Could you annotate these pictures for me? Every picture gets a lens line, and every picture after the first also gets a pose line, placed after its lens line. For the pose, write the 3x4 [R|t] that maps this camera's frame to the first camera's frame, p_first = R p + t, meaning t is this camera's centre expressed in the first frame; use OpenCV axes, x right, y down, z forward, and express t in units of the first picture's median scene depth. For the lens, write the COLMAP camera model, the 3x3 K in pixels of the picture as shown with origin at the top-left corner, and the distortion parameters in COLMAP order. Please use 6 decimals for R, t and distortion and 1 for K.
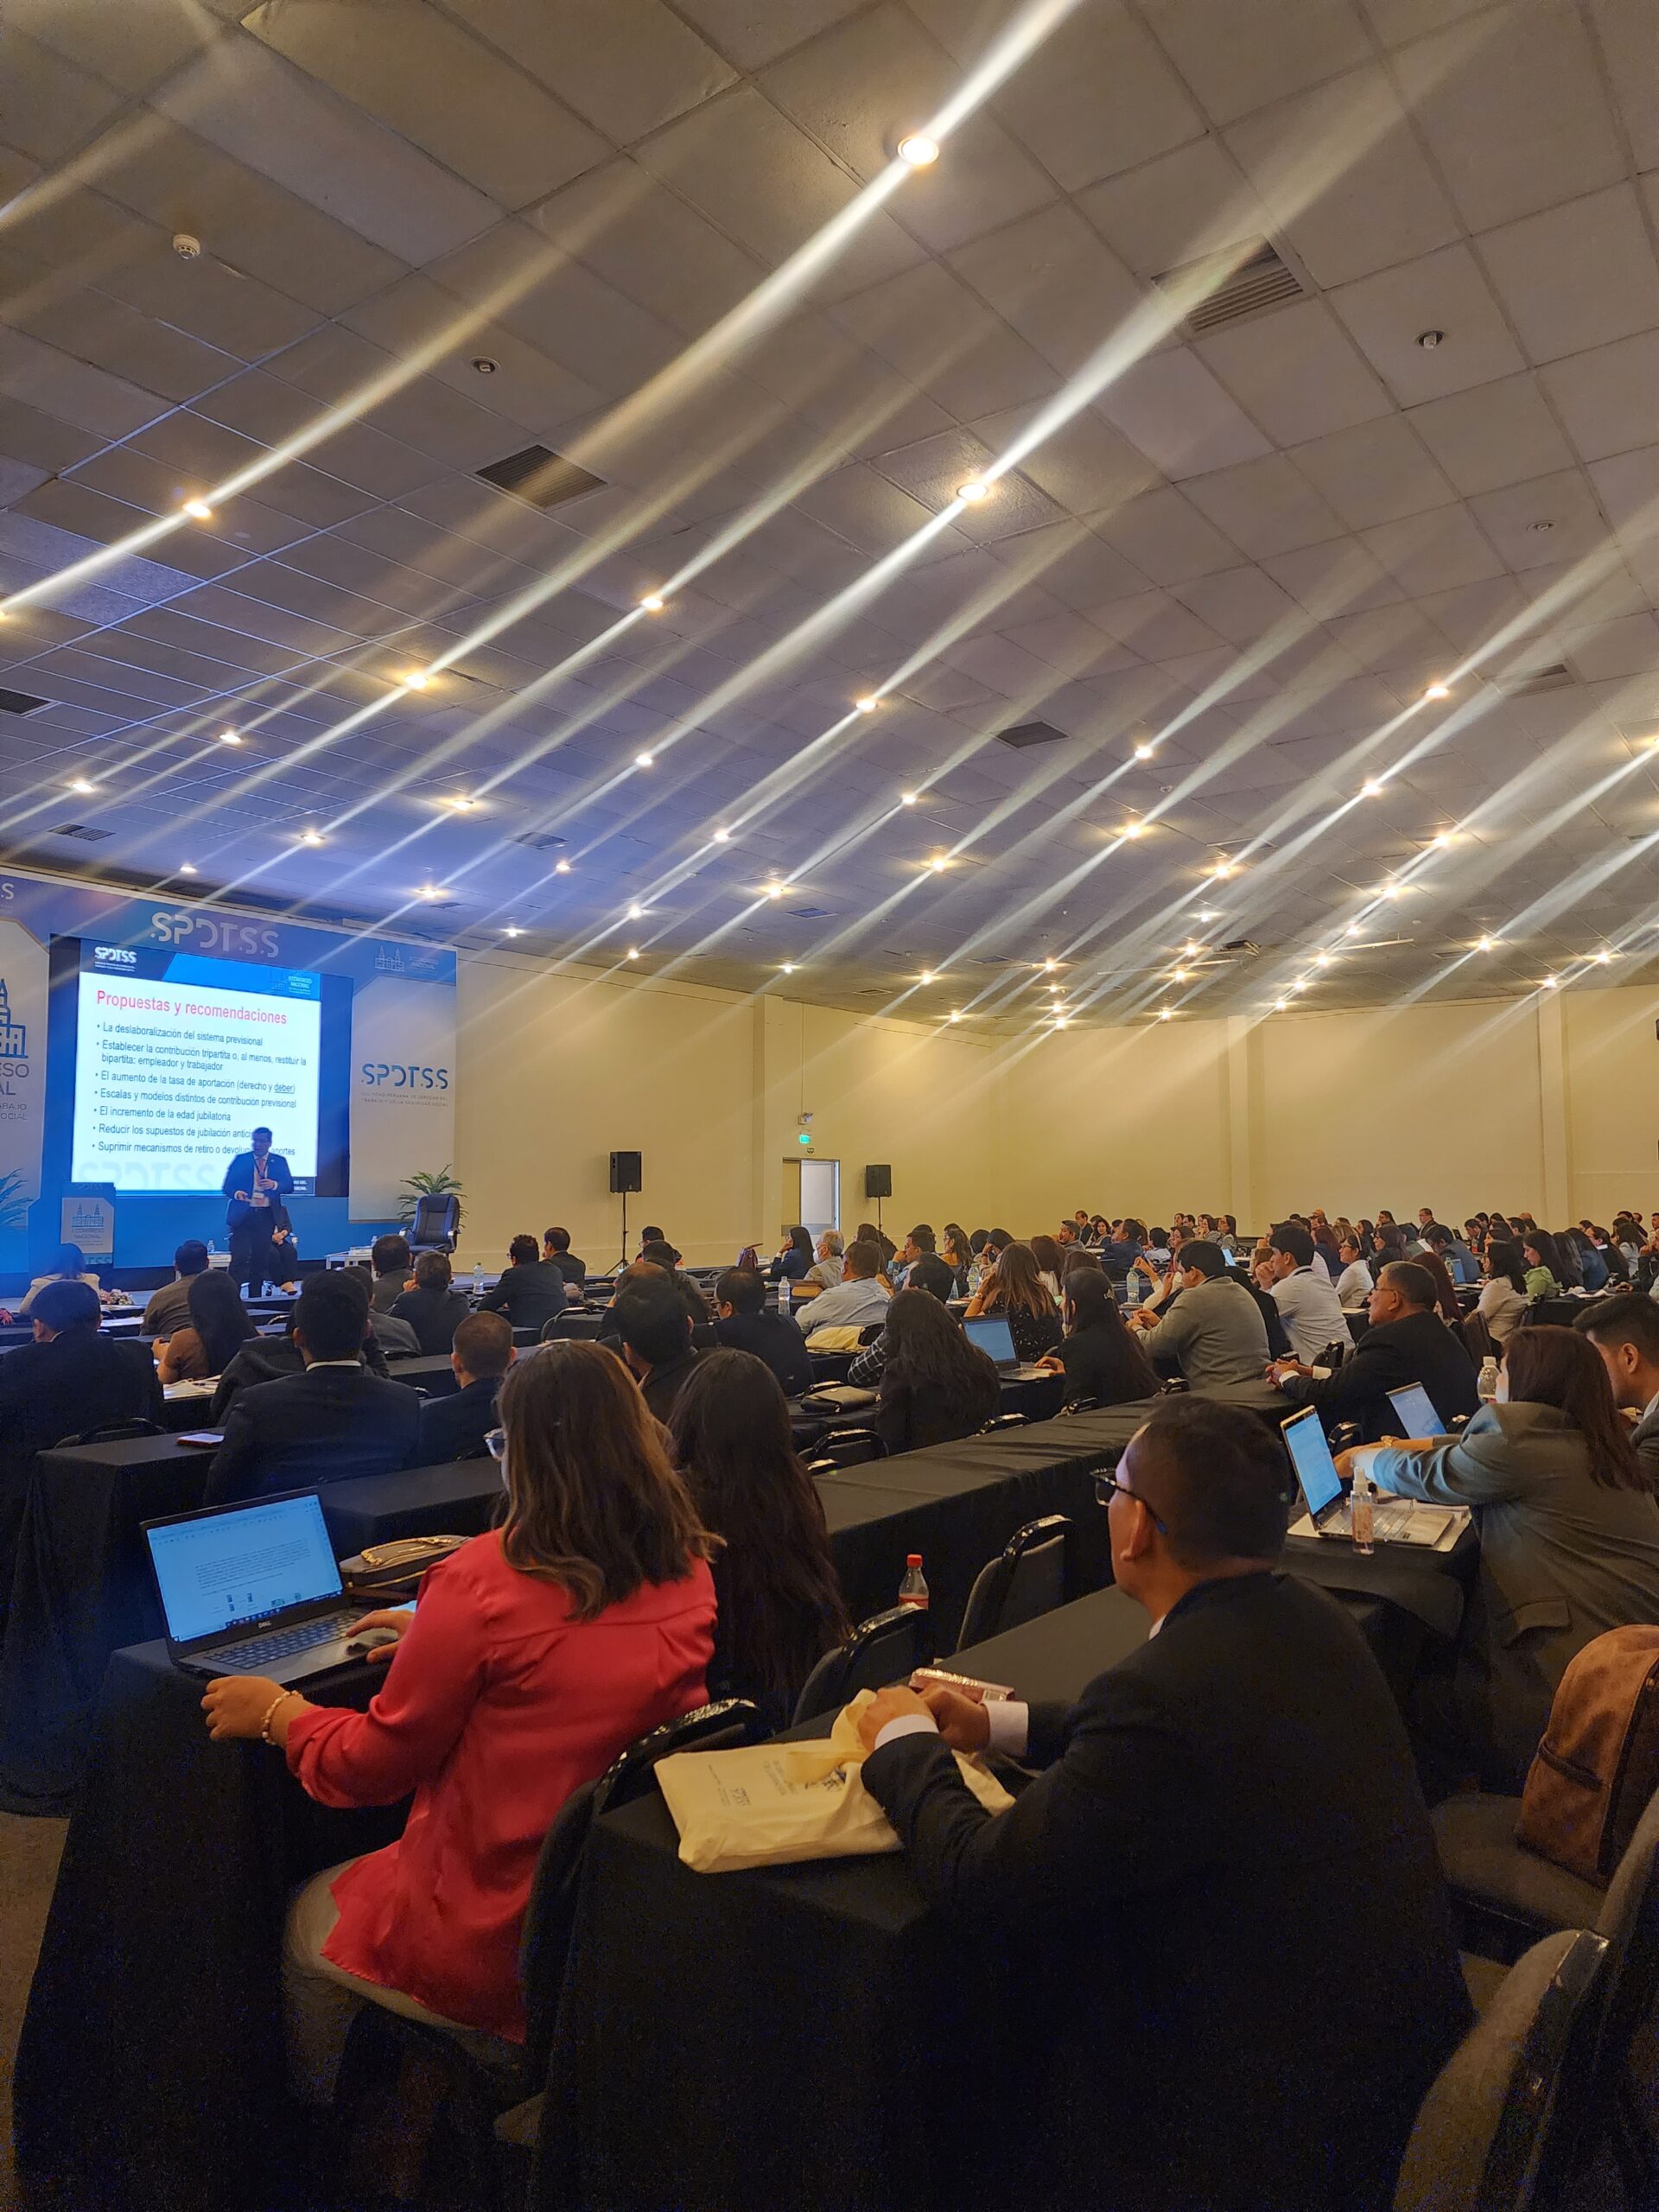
lens RADIAL K [[1493.7, 0, 831.4], [0, 1493.7, 1100.0], [0, 0, 1]] dist [0.025270, -0.019903]
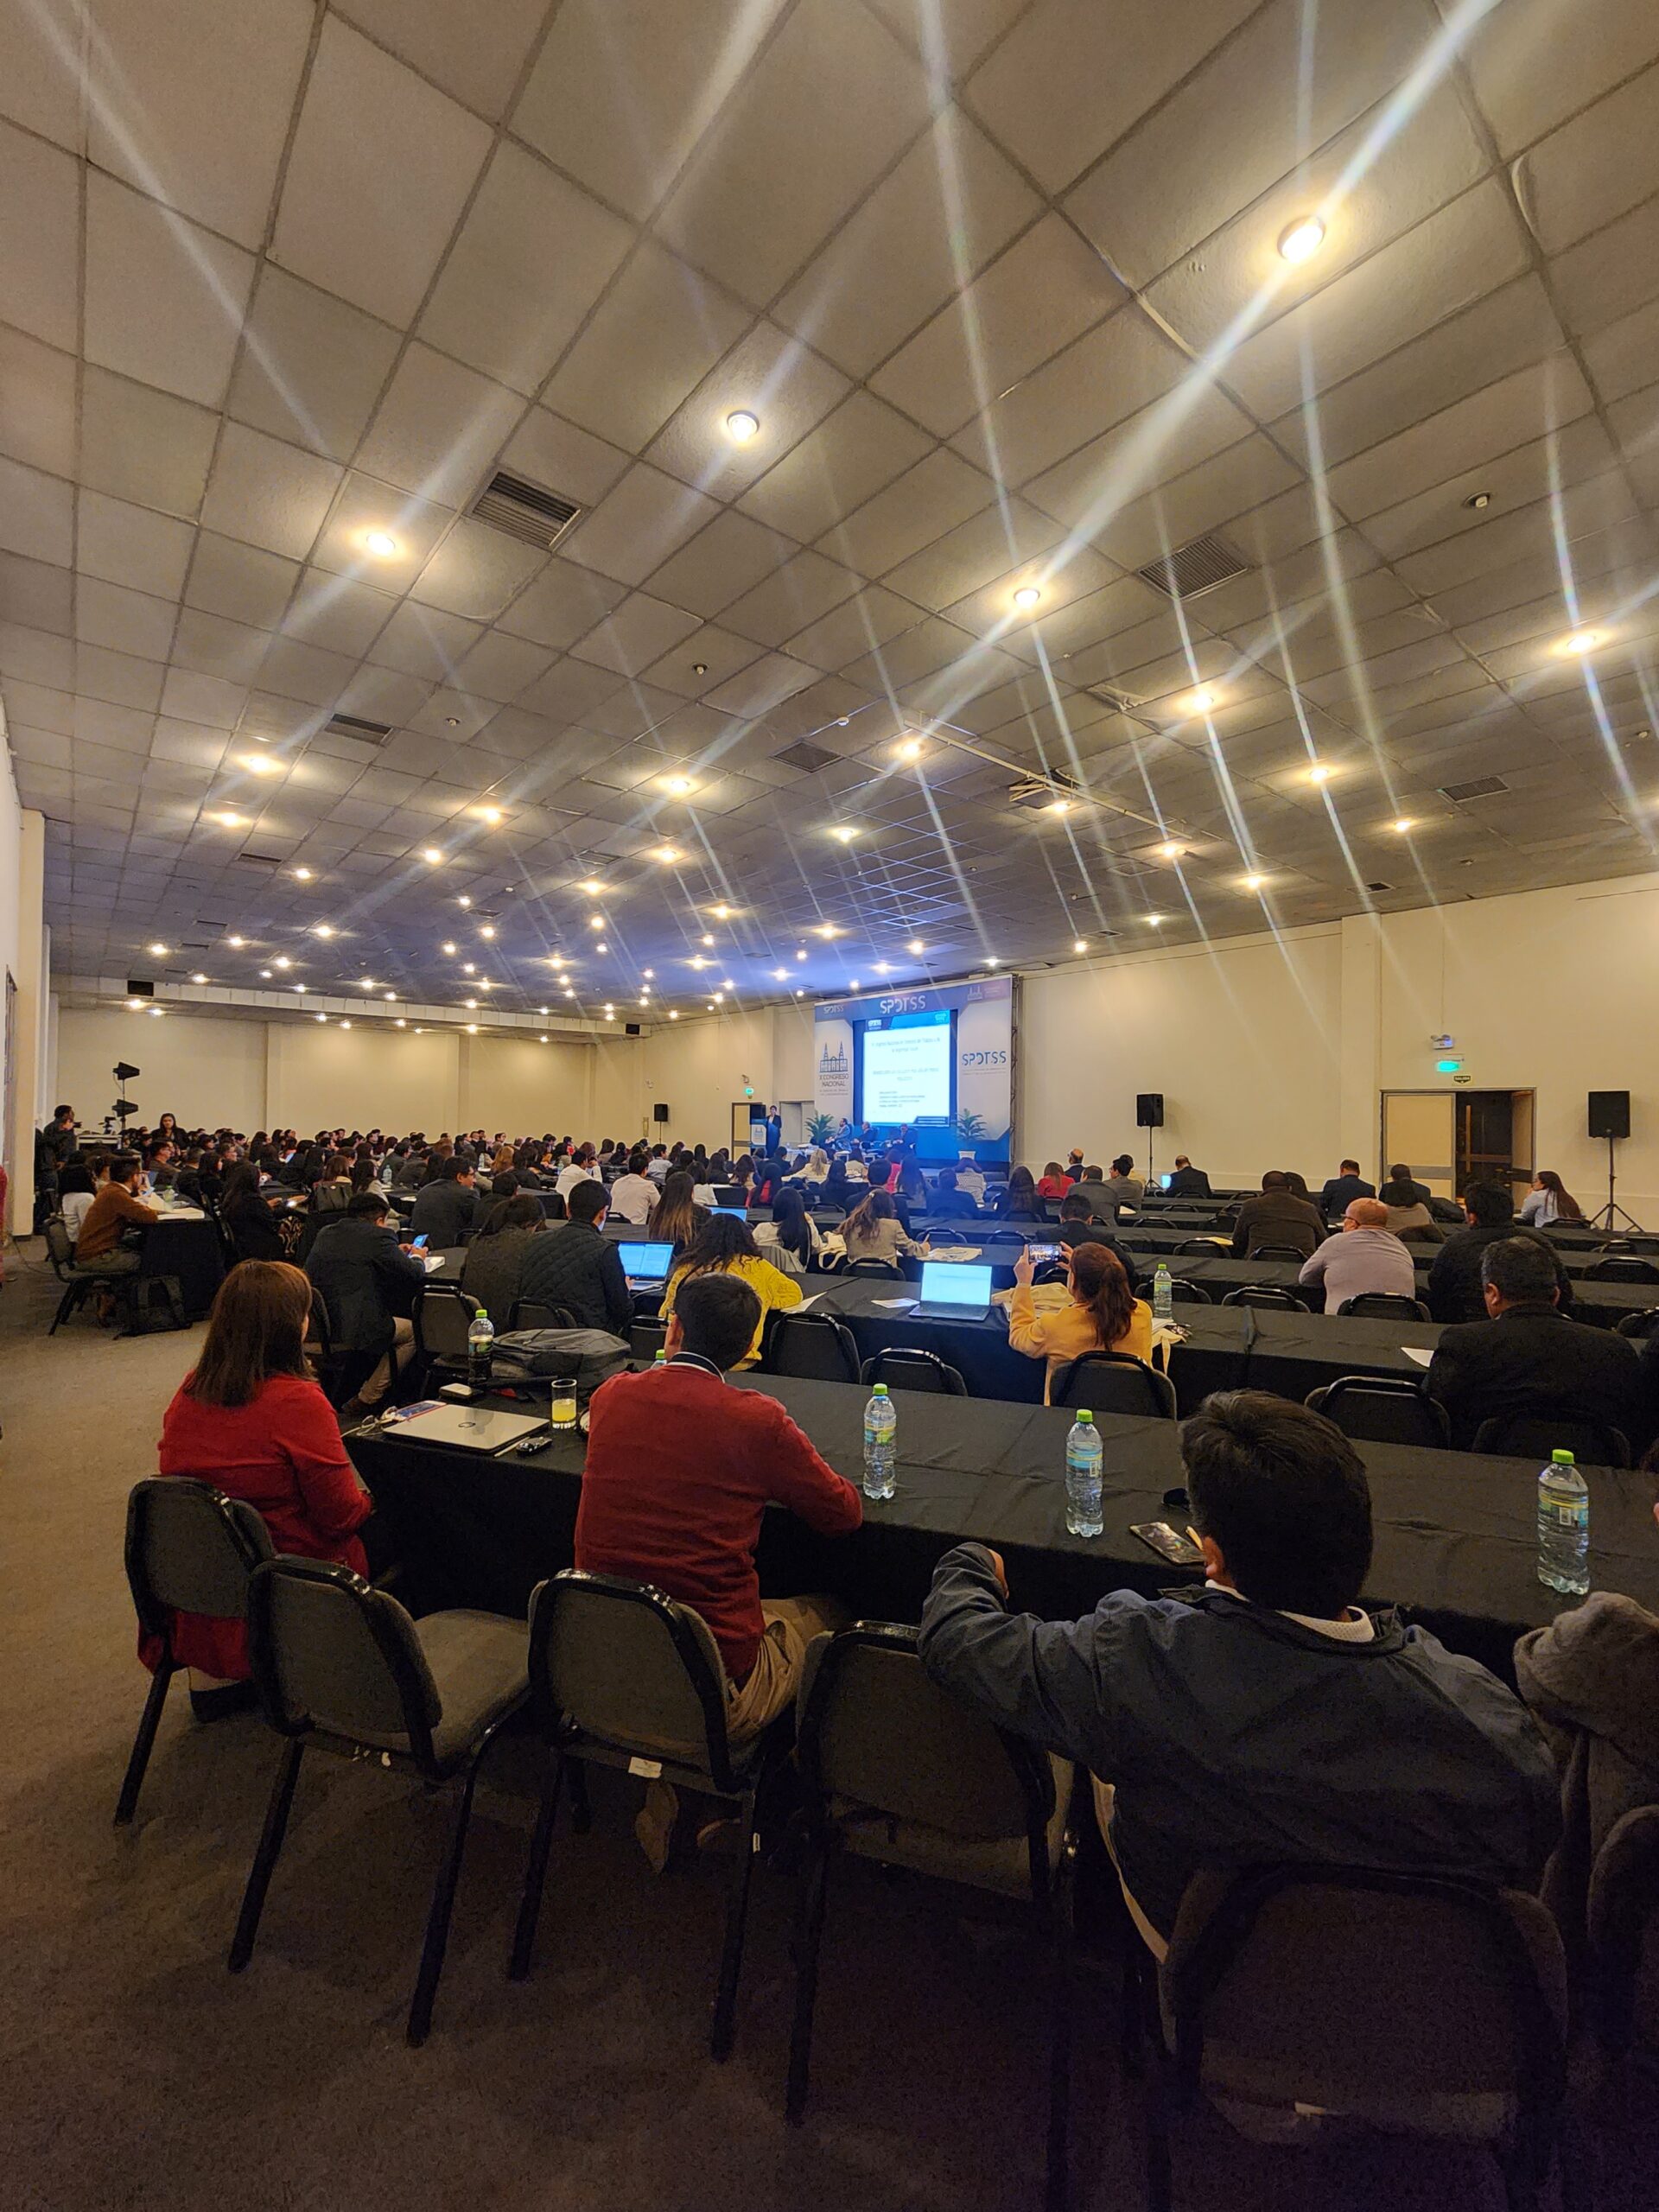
lens RADIAL K [[921.0, 0, 828.4], [0, 921.0, 1119.7], [0, 0, 1]] dist [0.008211, 0.002173]
pose [[-0.211526, -0.008143, -0.977338, 0.913373], [0.058771, 0.998050, -0.021035, 0.077337], [0.975604, -0.061888, -0.210635, 1.182501]]
